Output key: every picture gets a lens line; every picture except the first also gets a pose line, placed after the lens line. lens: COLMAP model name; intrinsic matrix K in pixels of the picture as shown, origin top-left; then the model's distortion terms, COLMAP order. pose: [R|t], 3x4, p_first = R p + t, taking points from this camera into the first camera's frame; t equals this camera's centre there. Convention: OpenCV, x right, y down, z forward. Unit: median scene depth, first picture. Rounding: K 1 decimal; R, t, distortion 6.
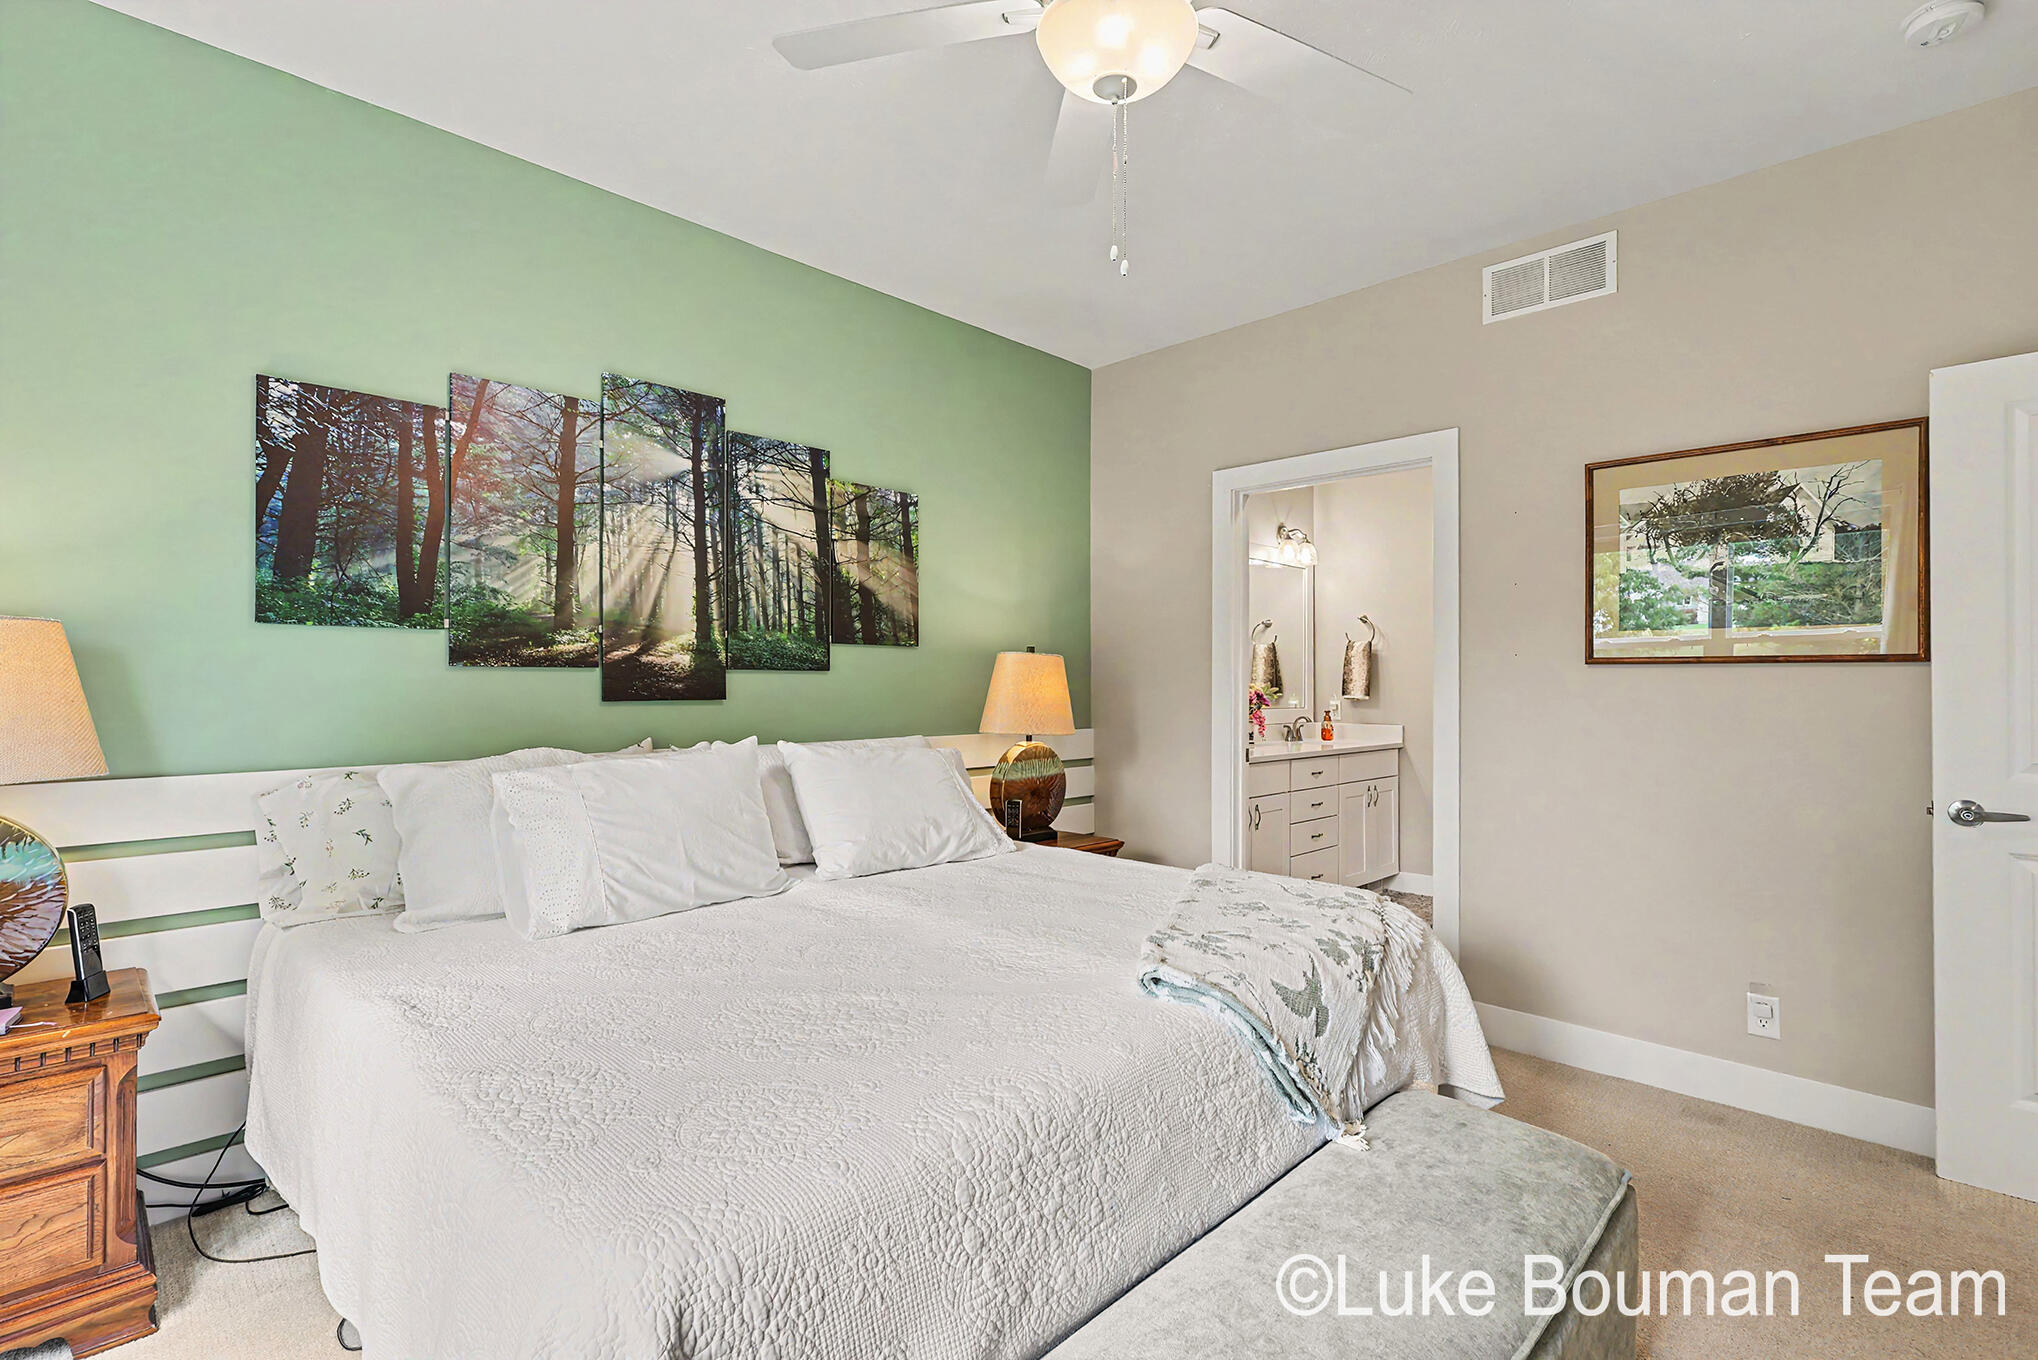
lens RADIAL K [[934.4, 0, 1015.8], [0, 934.4, 677.9], [0, 0, 1]] dist [-0.004112, 0.000541]
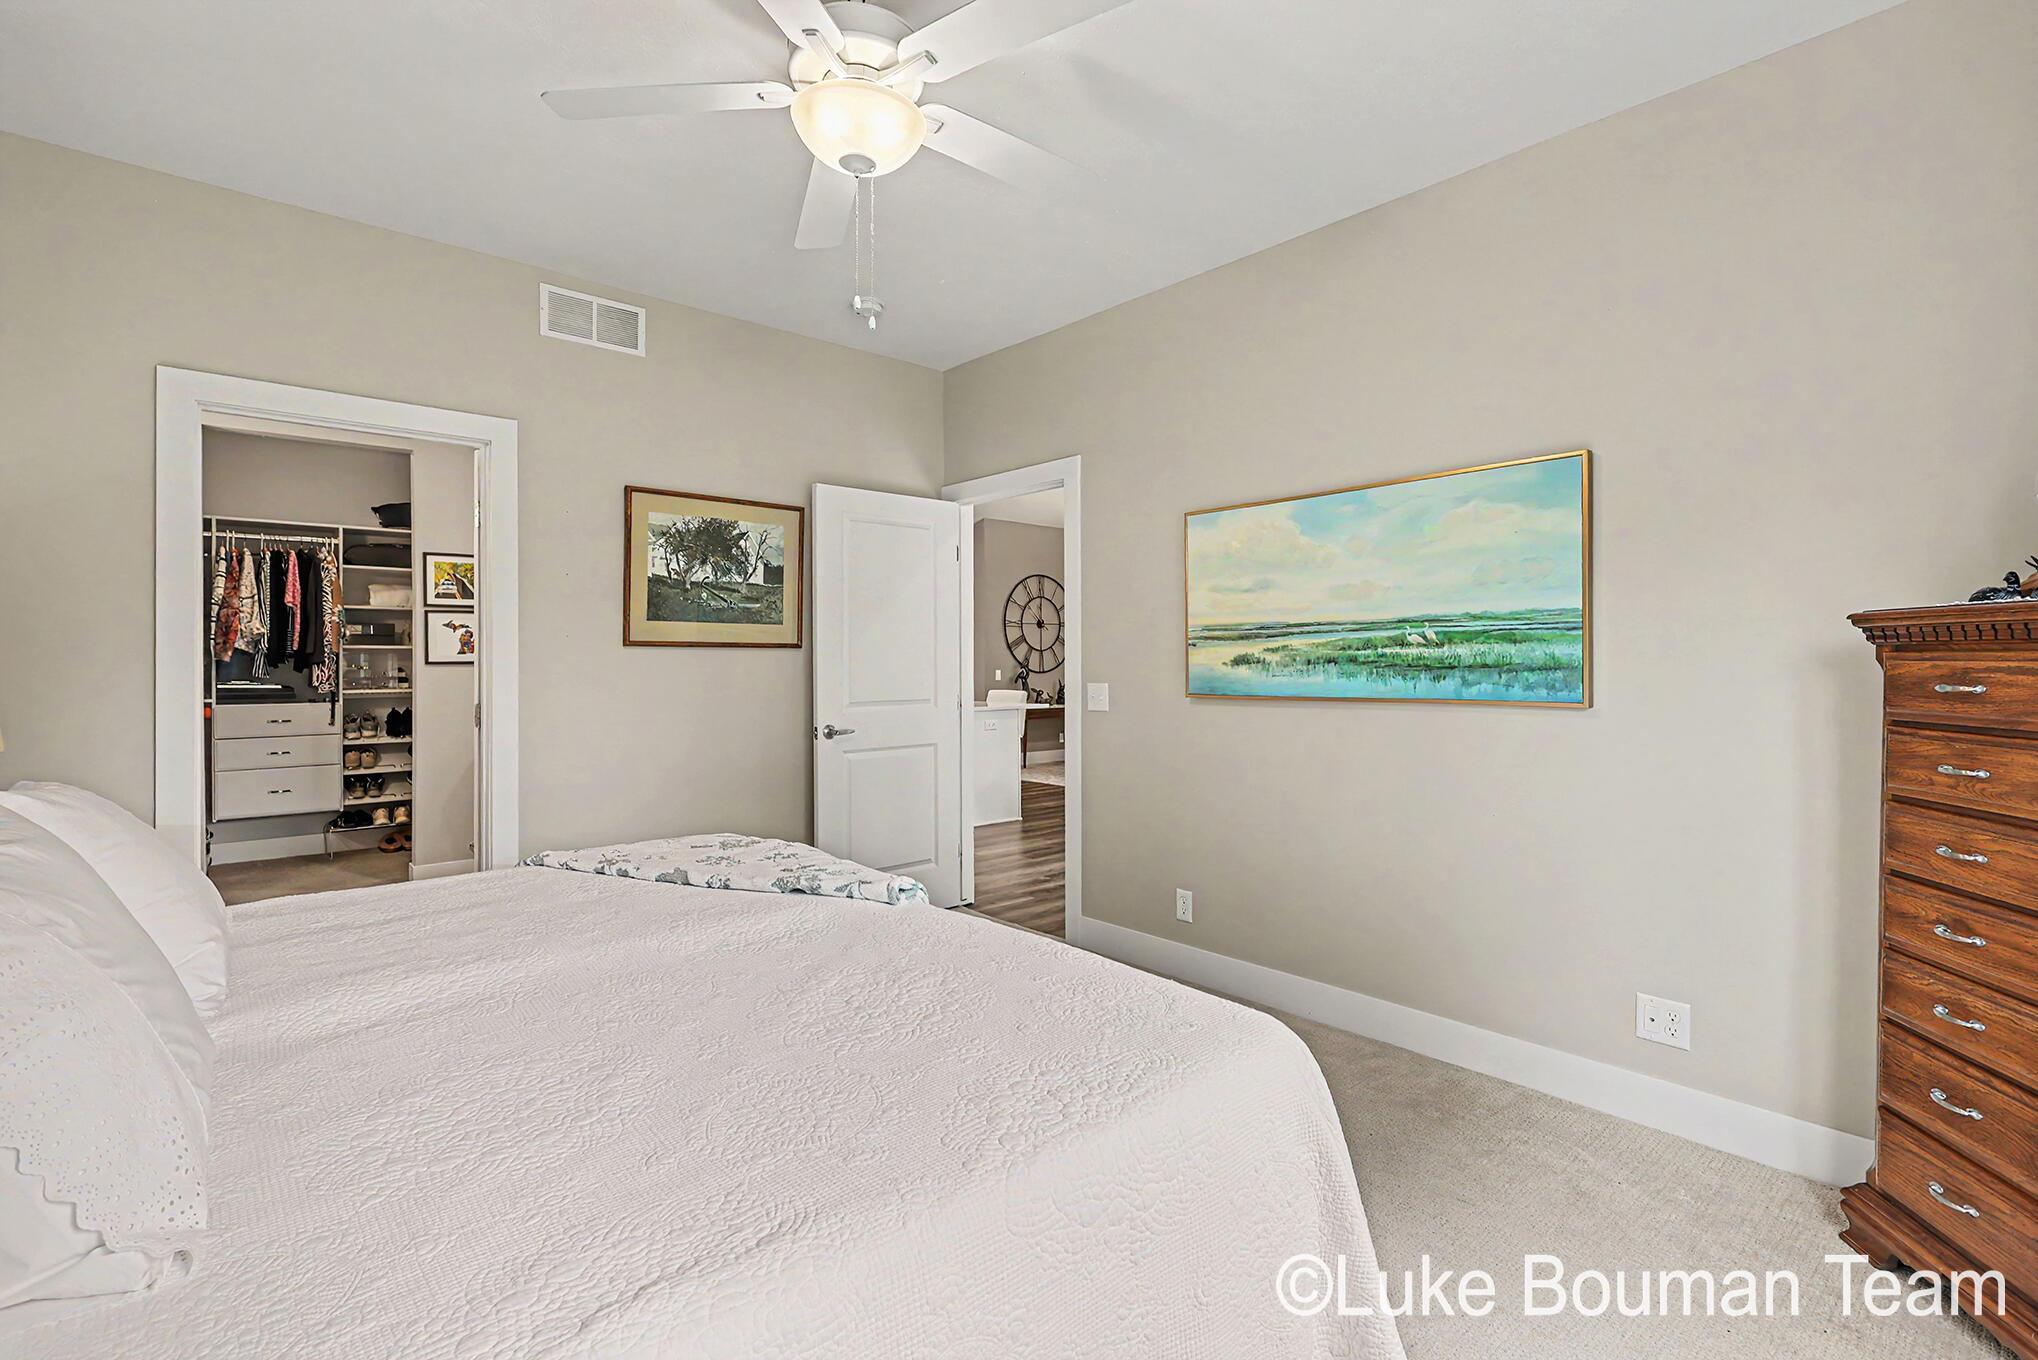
lens RADIAL K [[934.4, 0, 1015.8], [0, 934.4, 677.9], [0, 0, 1]] dist [-0.004112, 0.000541]
pose [[0.086835, -0.015722, 0.996099, -0.658791], [-0.002774, 0.999868, 0.016023, 0.008186], [-0.996219, -0.004154, 0.086780, 0.411590]]
